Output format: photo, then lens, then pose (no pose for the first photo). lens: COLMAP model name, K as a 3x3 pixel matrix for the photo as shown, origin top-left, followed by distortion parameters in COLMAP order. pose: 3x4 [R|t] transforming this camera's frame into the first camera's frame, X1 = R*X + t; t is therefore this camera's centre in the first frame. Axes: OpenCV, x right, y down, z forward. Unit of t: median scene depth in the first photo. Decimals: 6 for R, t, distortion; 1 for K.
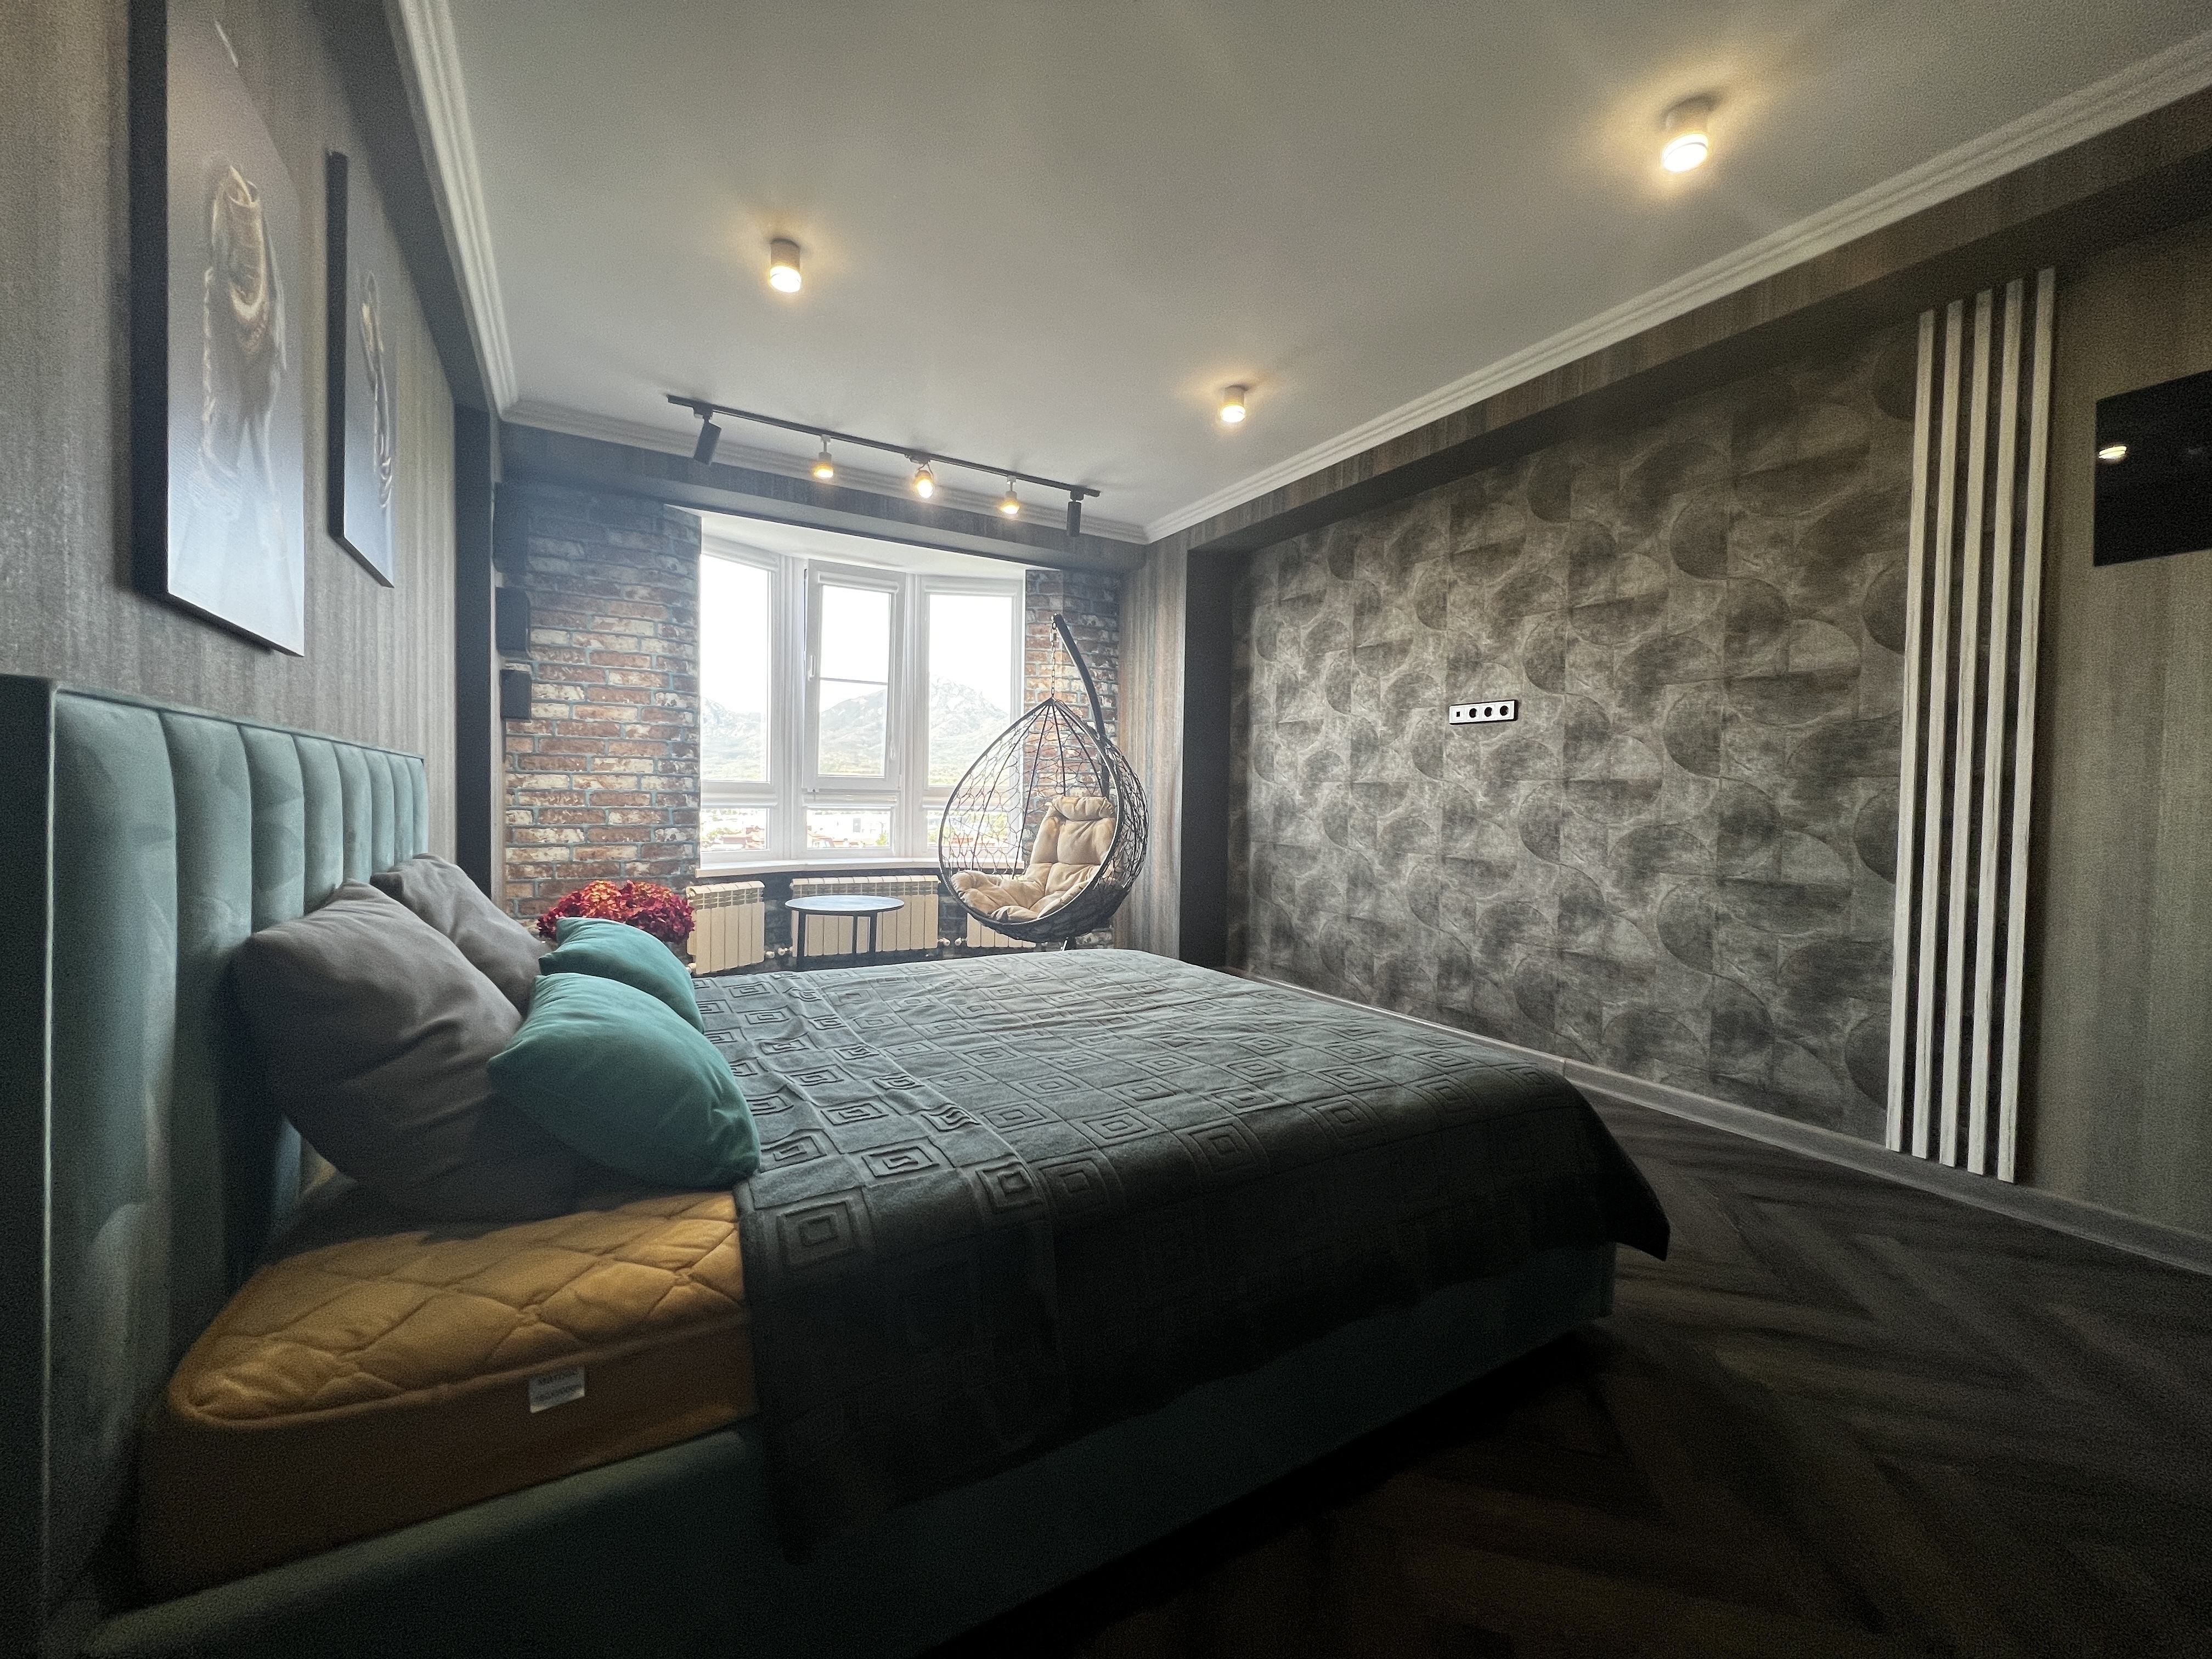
lens RADIAL K [[887.7, 0, 1109.3], [0, 887.7, 820.8], [0, 0, 1]] dist [0.001050, 0.001990]
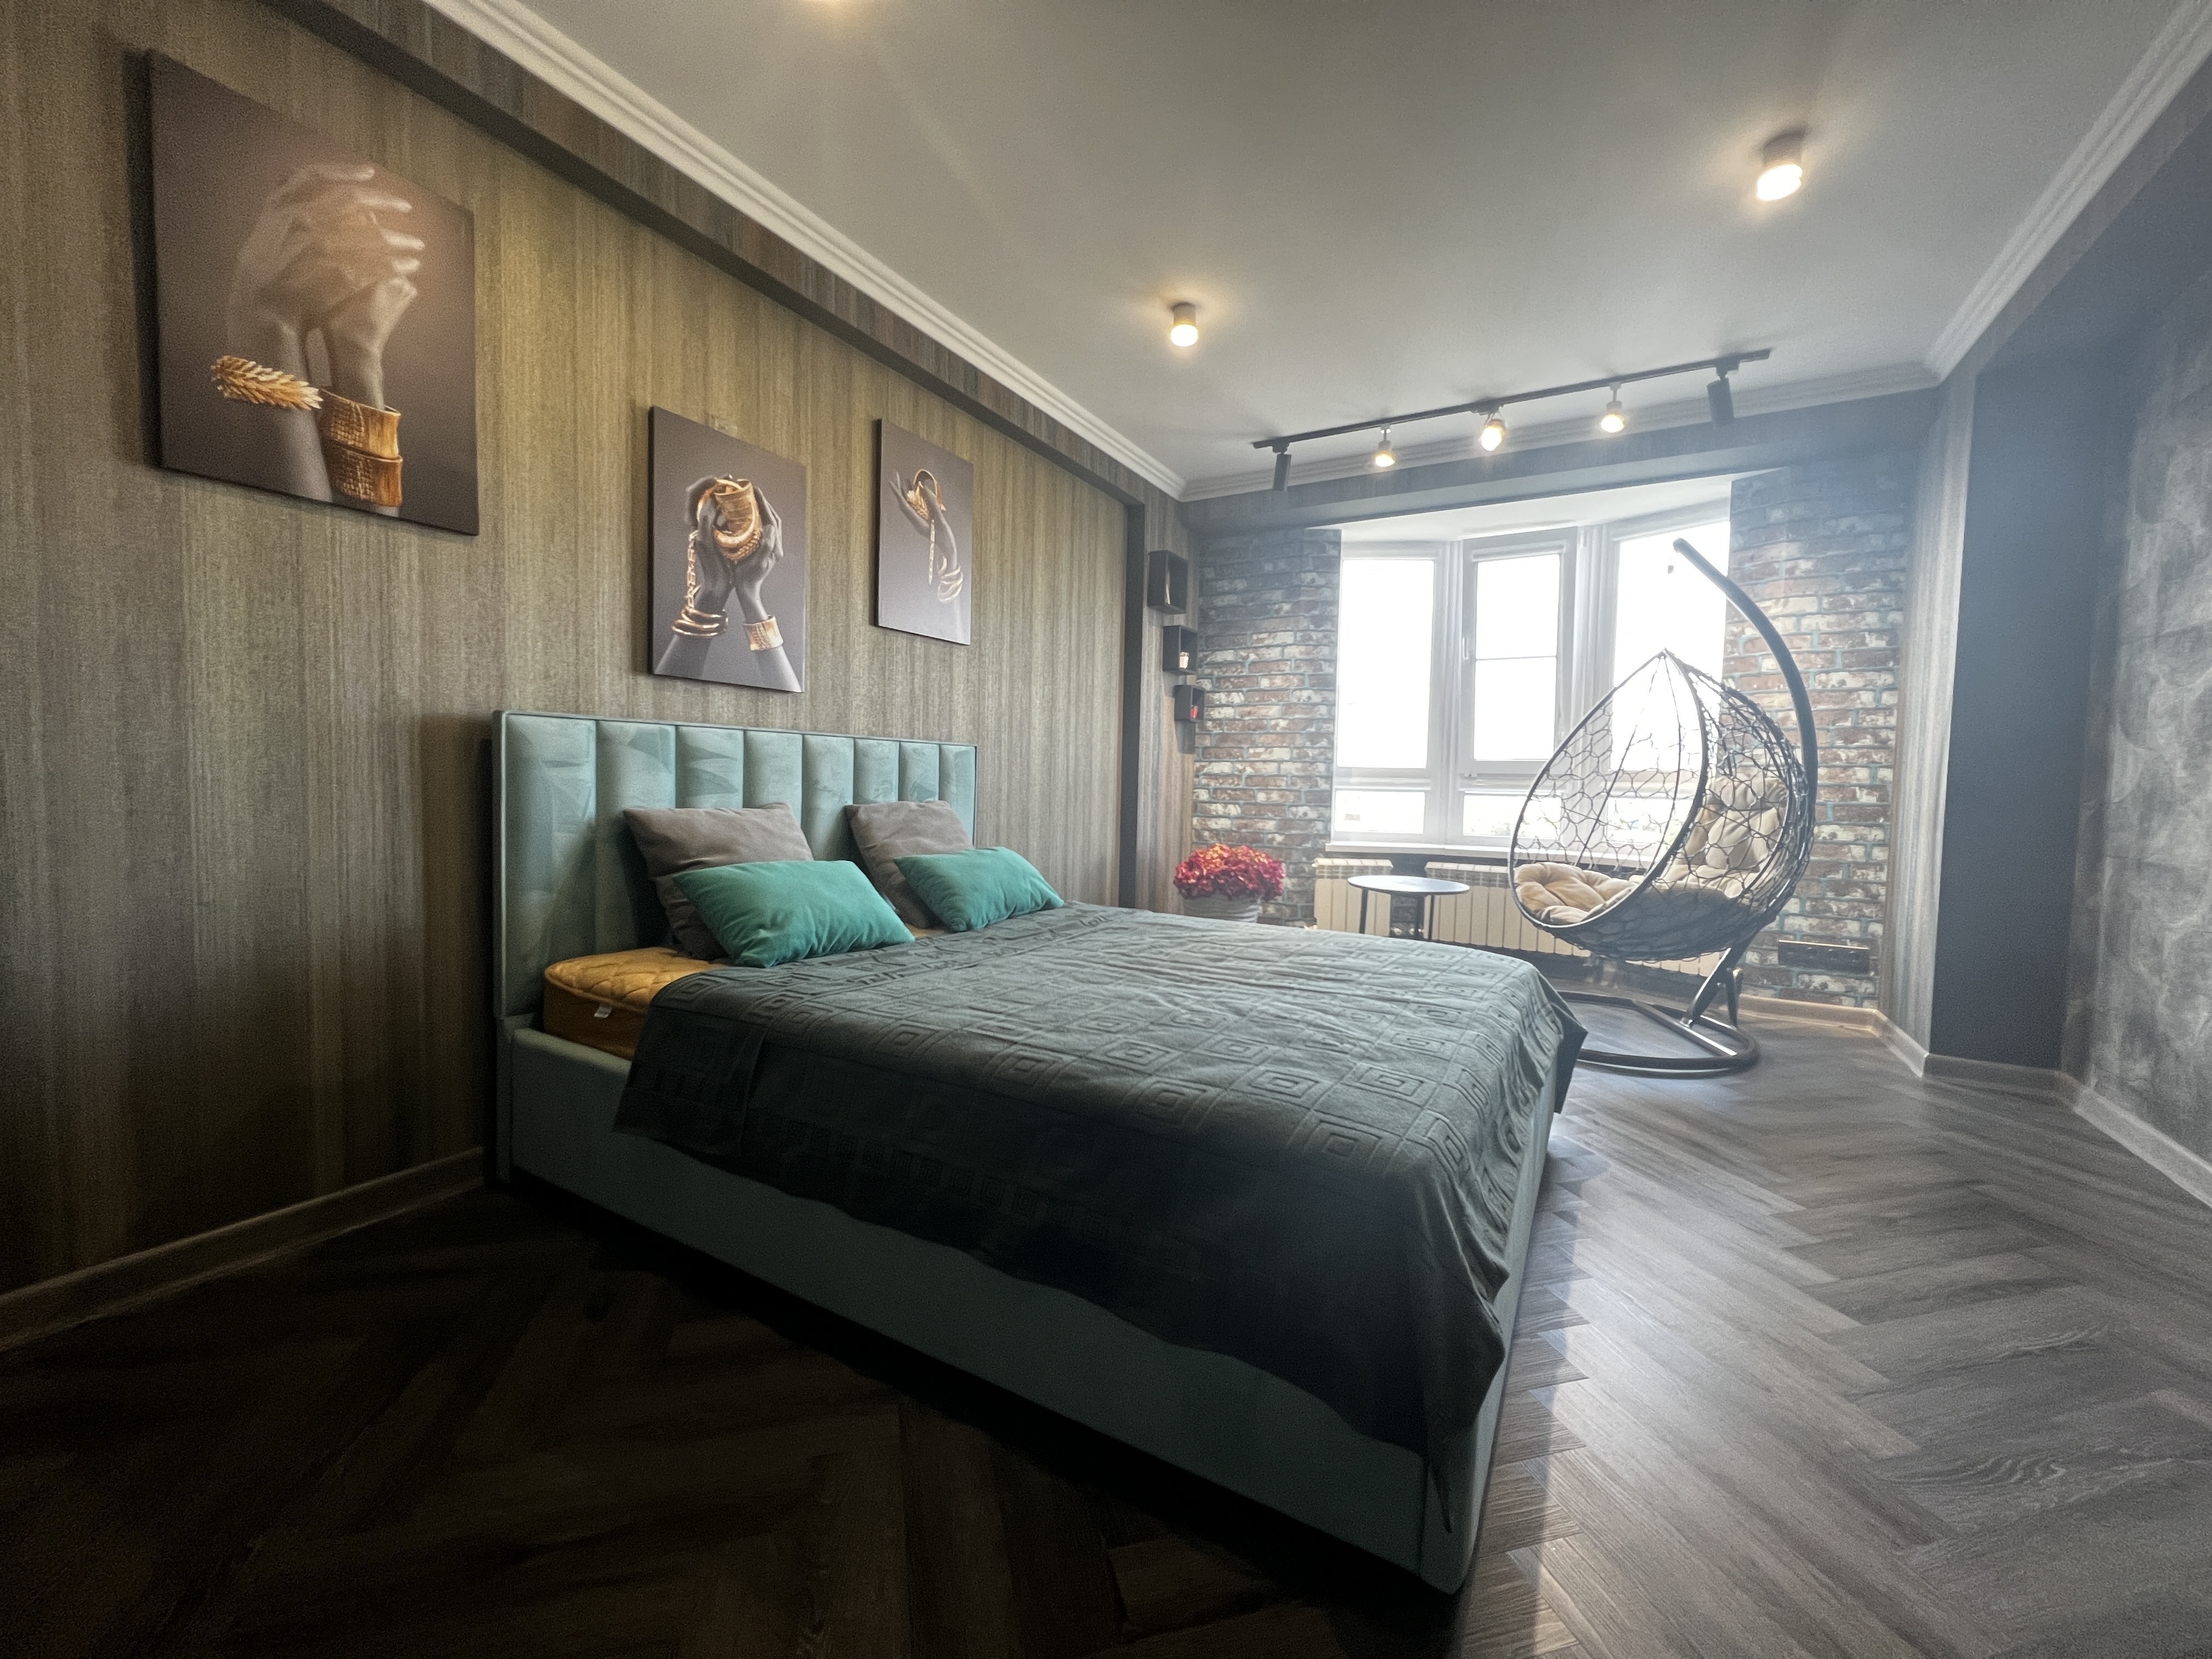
lens RADIAL K [[887.7, 0, 1094.8], [0, 887.7, 819.9], [0, 0, 1]] dist [0.001050, 0.001990]
pose [[0.483531, 0.032308, -0.874731, 0.380620], [-0.034714, 0.999240, 0.017717, 0.014273], [0.874638, 0.021799, 0.484286, 0.194890]]
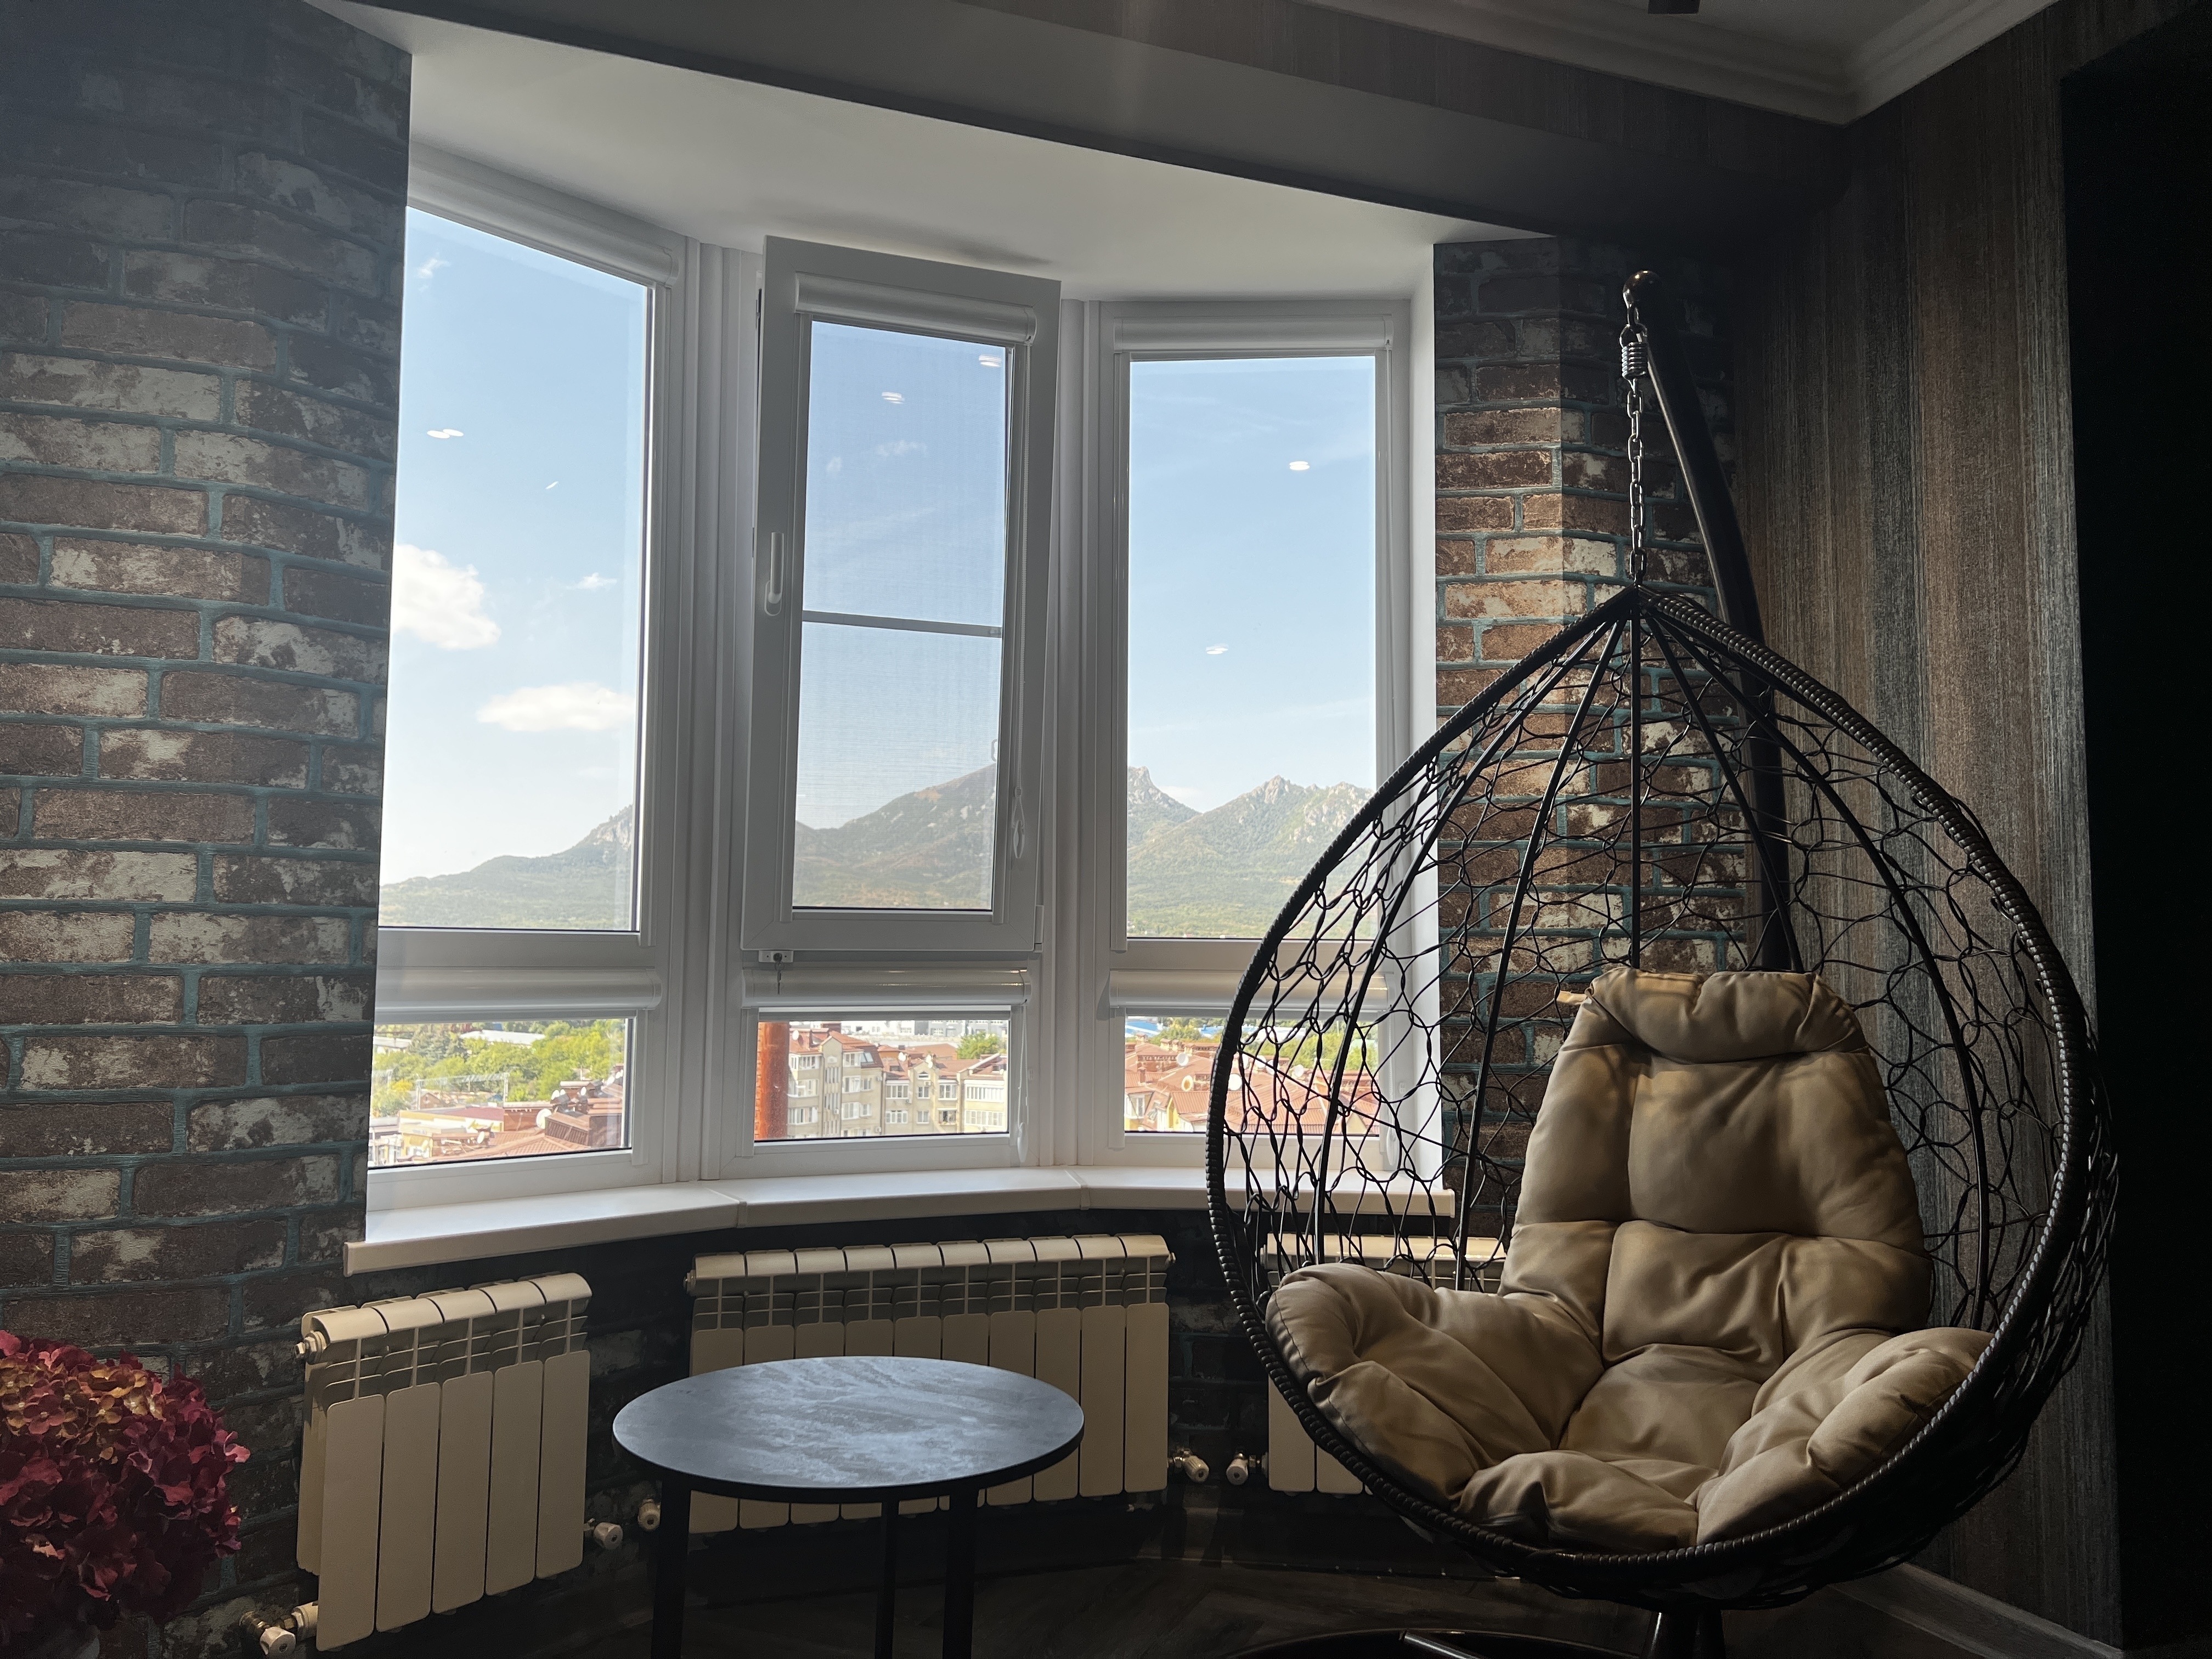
lens RADIAL K [[1660.9, 0, 1099.6], [0, 1660.9, 828.6], [0, 0, 1]] dist [0.038640, -0.043178]
pose [[0.985245, -0.024269, -0.169420, -0.139034], [0.005505, 0.993877, -0.110355, -0.016342], [0.171061, 0.107794, 0.979346, 0.511034]]
